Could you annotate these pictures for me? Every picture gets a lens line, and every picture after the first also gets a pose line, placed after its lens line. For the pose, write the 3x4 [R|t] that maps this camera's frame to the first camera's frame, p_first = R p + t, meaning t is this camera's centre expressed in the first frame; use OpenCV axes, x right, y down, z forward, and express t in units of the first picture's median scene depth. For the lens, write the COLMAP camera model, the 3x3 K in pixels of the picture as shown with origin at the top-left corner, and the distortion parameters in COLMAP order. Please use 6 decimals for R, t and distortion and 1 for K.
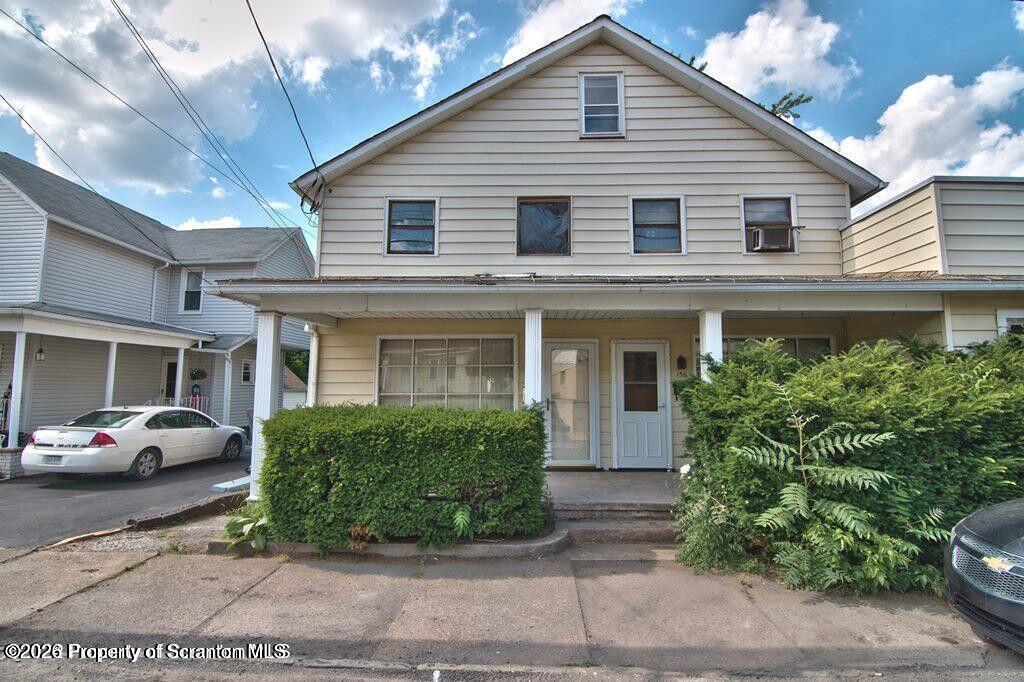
lens RADIAL K [[490.9, 0, 514.8], [0, 490.9, 340.8], [0, 0, 1]] dist [-0.005538, -0.010311]
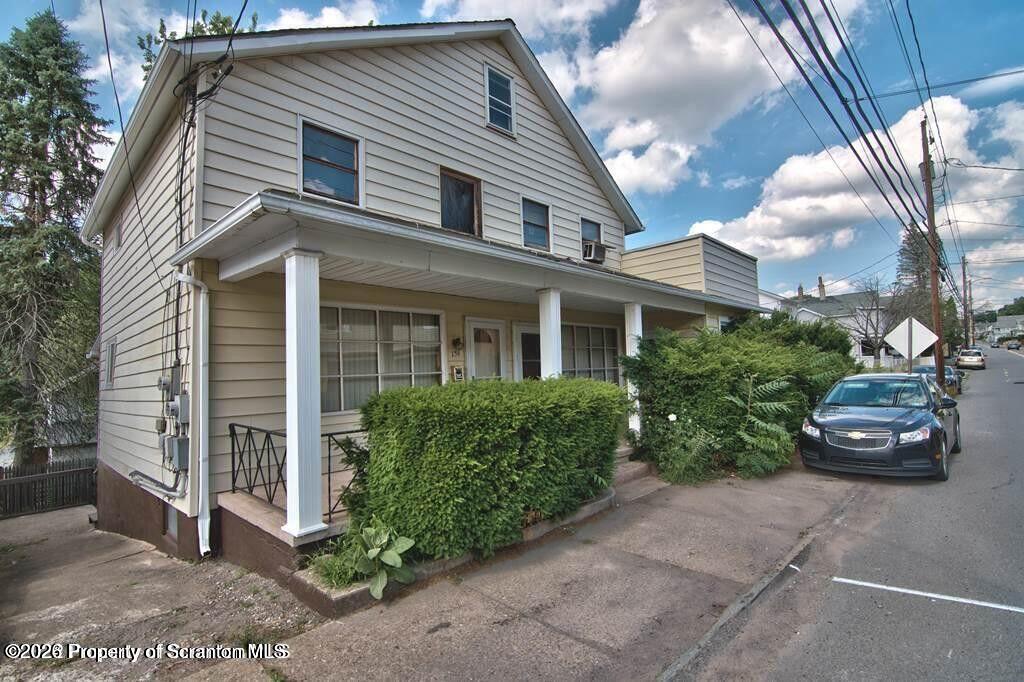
lens RADIAL K [[490.9, 0, 514.8], [0, 490.9, 340.8], [0, 0, 1]] dist [-0.005538, -0.010311]
pose [[0.671188, 0.024261, 0.740890, -0.596155], [-0.039117, 0.999231, 0.002715, 0.036791], [-0.740255, -0.030804, 0.671621, 0.250163]]
